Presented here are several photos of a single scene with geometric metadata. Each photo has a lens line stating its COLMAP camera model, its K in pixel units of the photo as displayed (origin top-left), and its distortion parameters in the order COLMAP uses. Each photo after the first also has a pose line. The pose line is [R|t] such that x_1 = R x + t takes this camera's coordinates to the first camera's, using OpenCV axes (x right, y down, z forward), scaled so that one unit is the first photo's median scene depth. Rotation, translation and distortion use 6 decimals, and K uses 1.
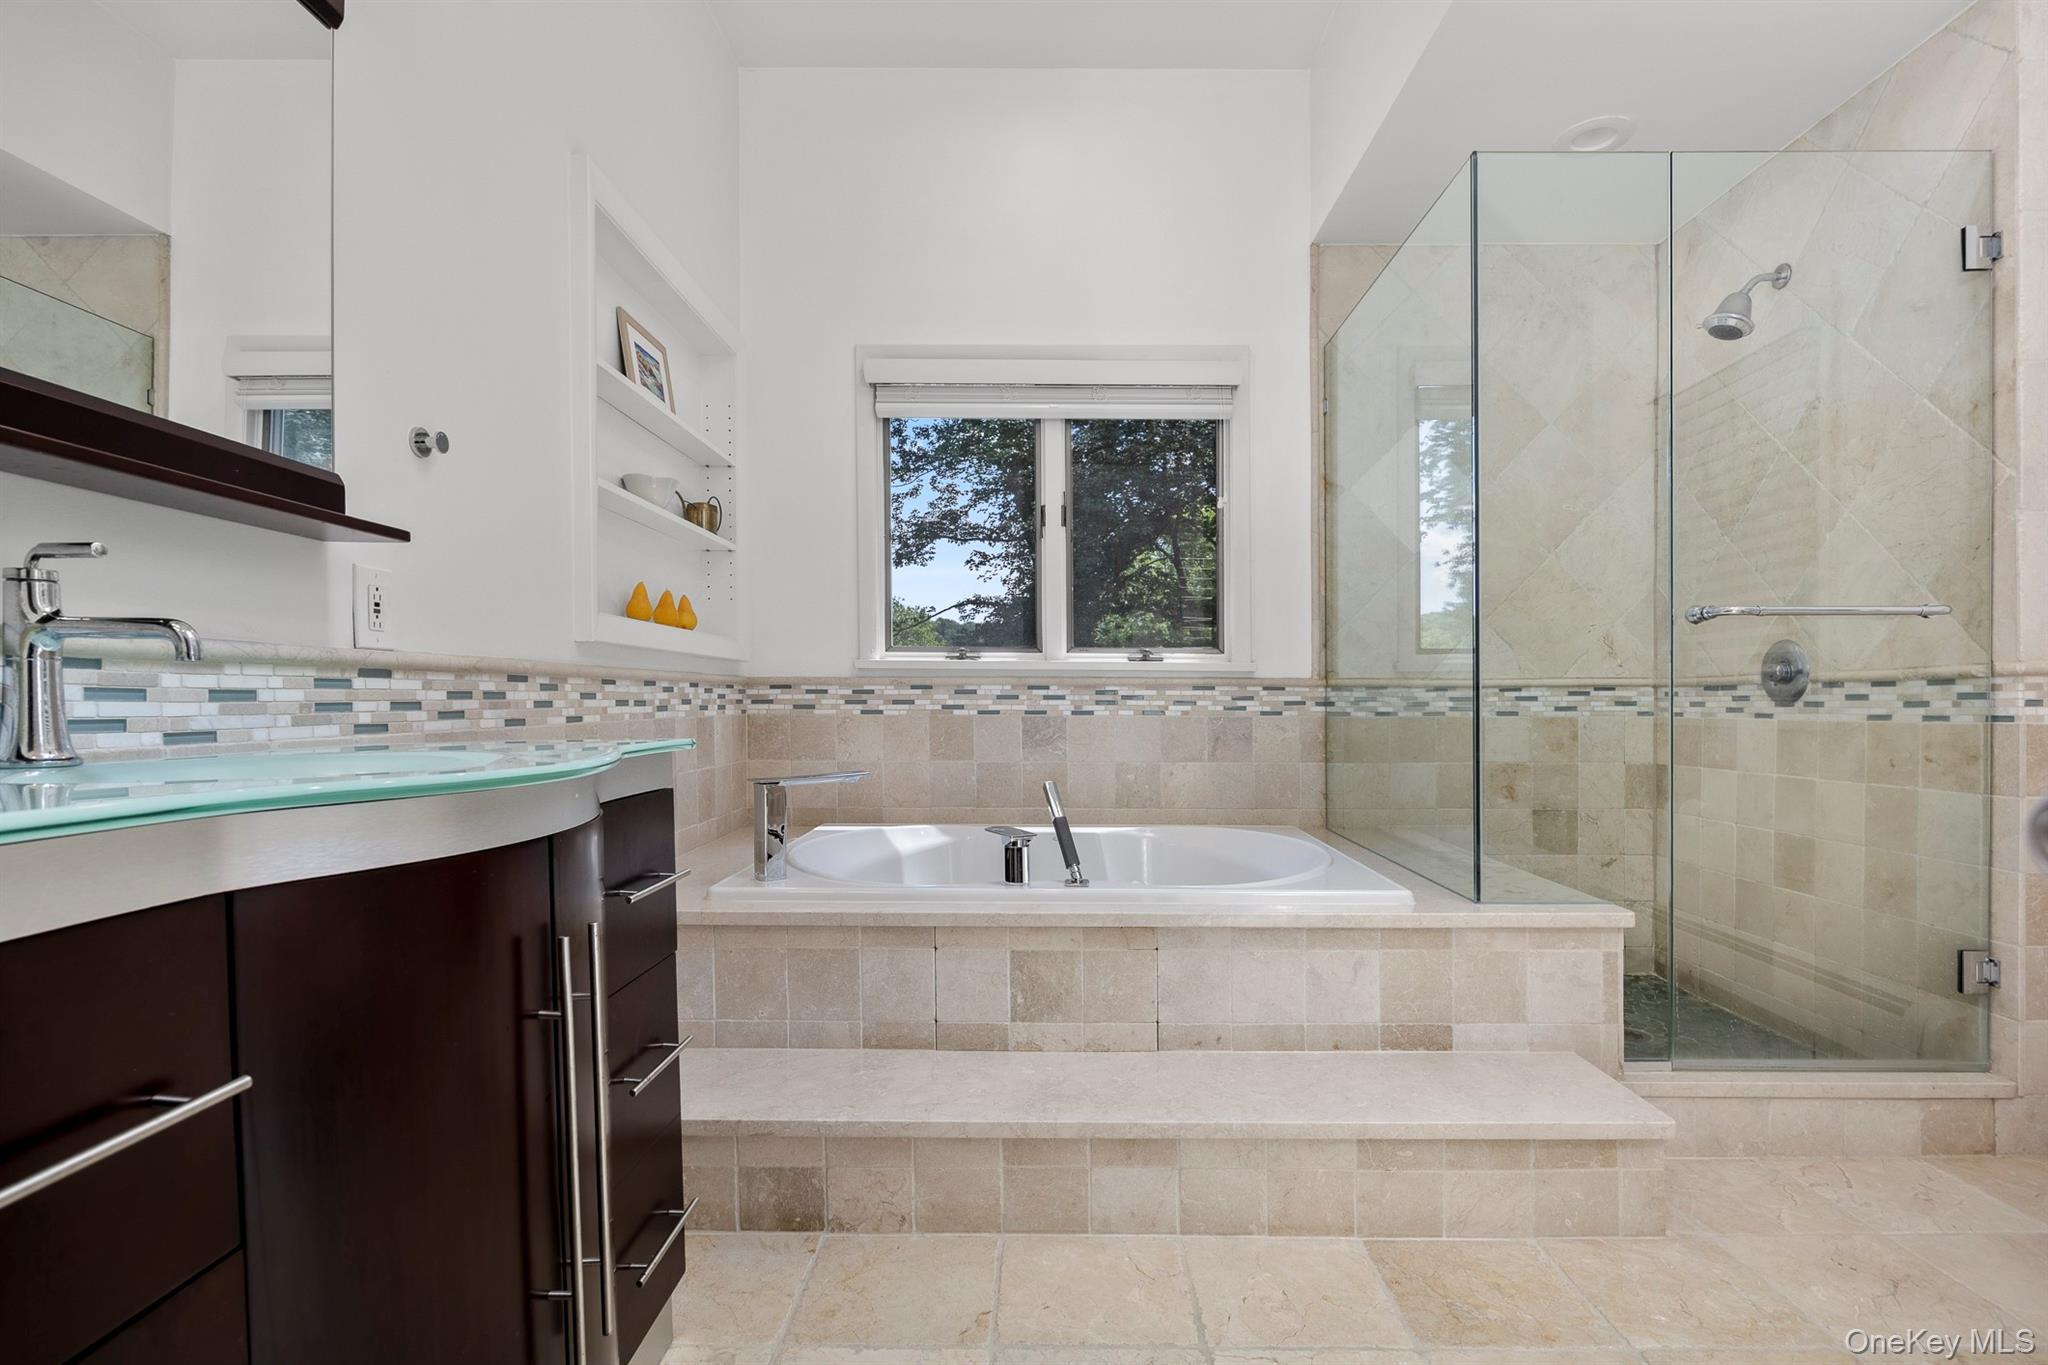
lens RADIAL K [[986.8, 0, 1071.8], [0, 986.8, 688.5], [0, 0, 1]] dist [-0.001034, 0.000057]
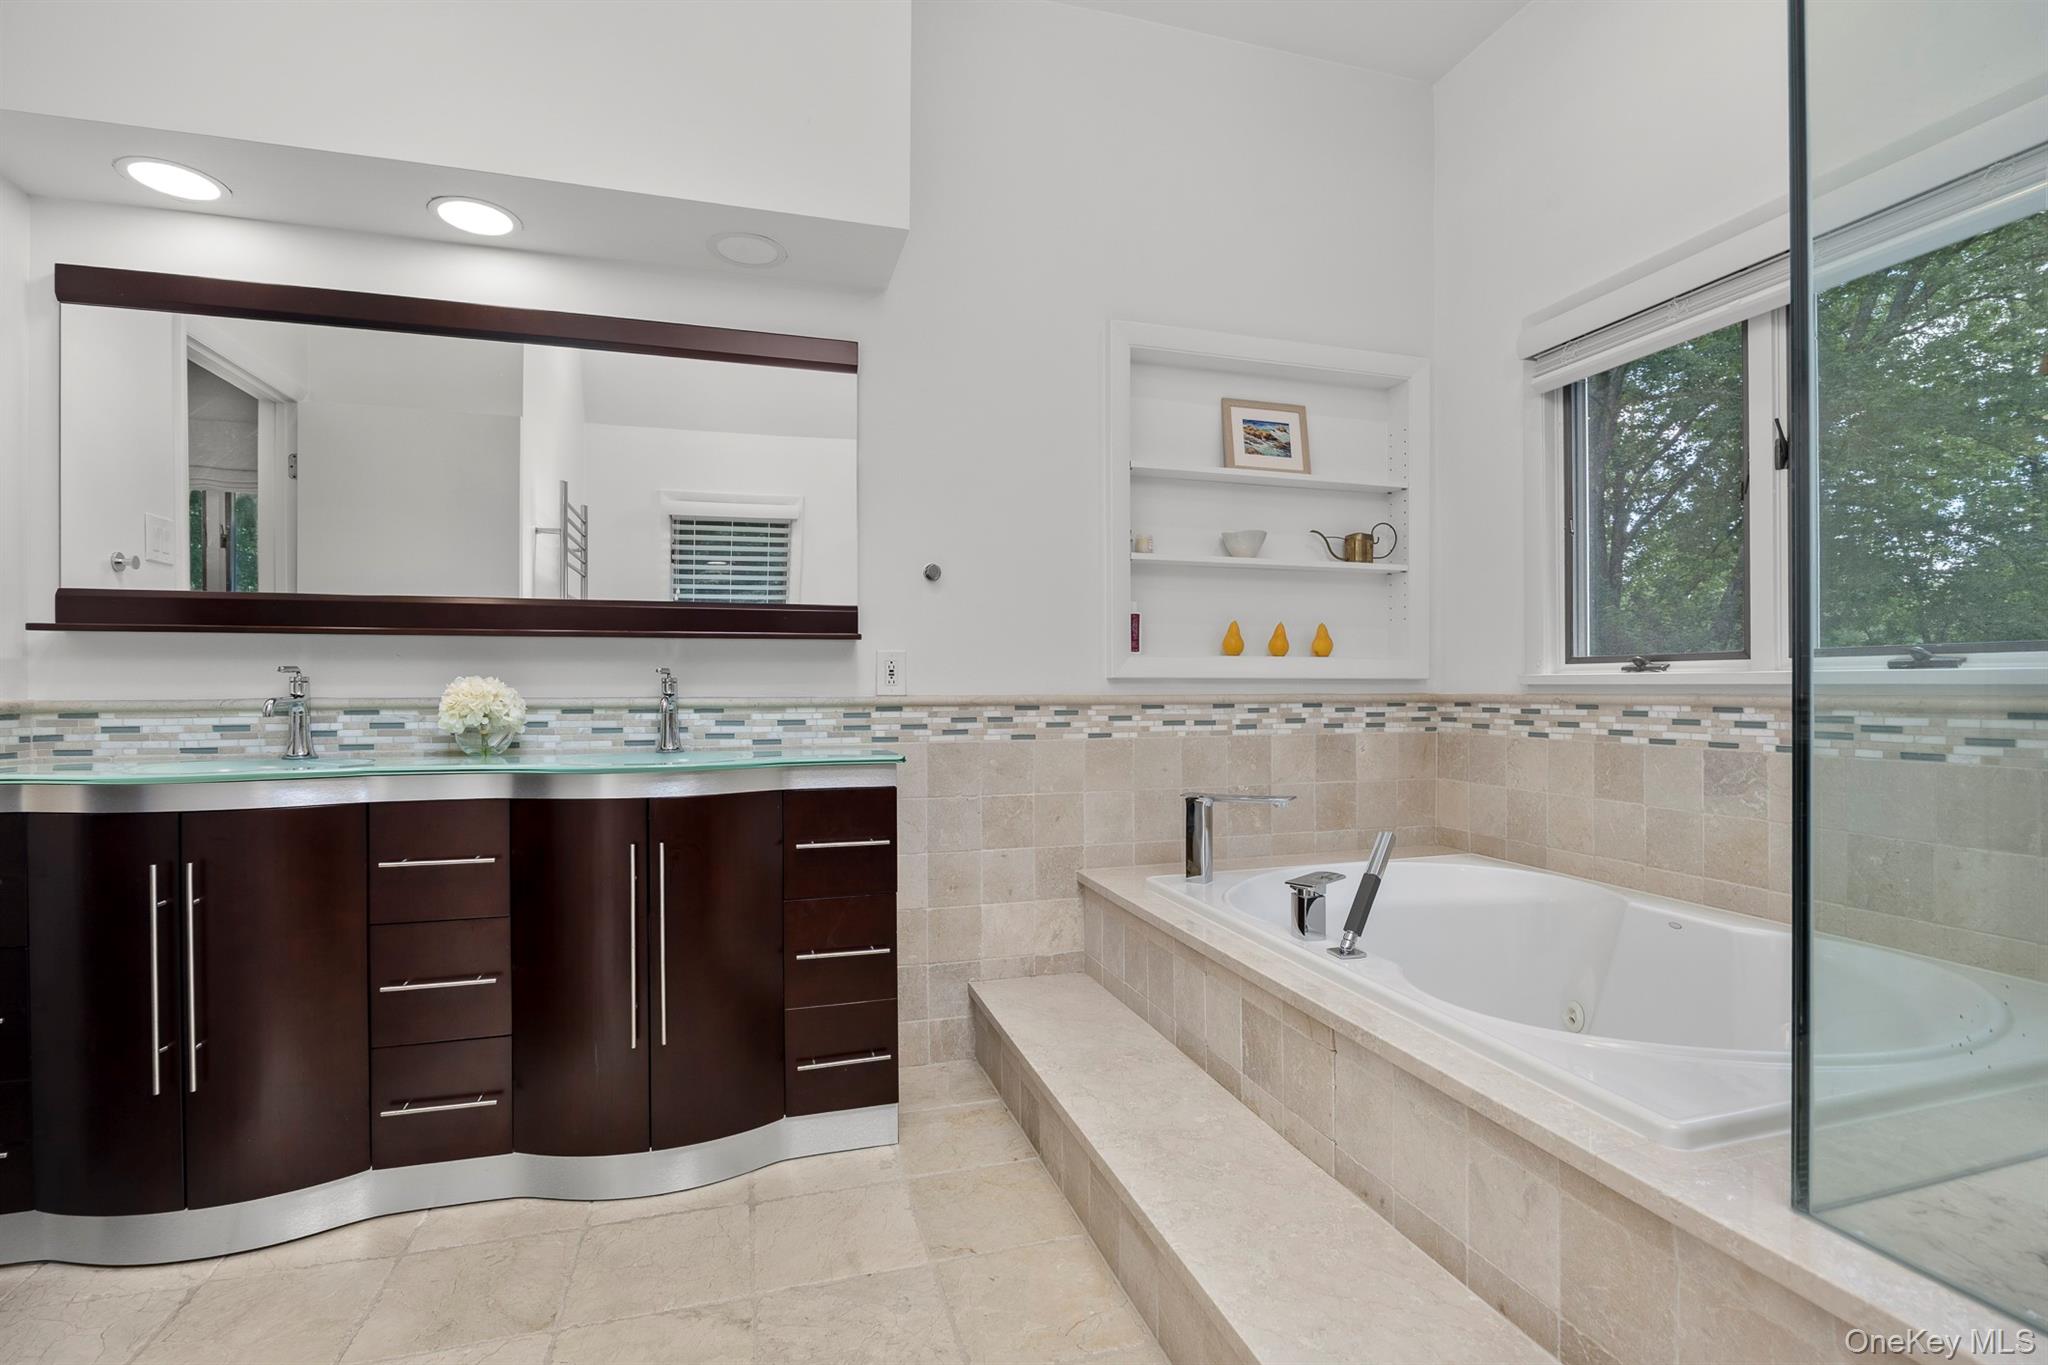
lens RADIAL K [[986.8, 0, 1071.8], [0, 986.8, 688.5], [0, 0, 1]] dist [-0.001034, 0.000057]
pose [[0.291893, -0.002113, -0.956449, 0.785727], [0.012454, 0.999921, 0.001591, -0.036178], [0.956370, -0.012376, 0.291896, 0.555792]]
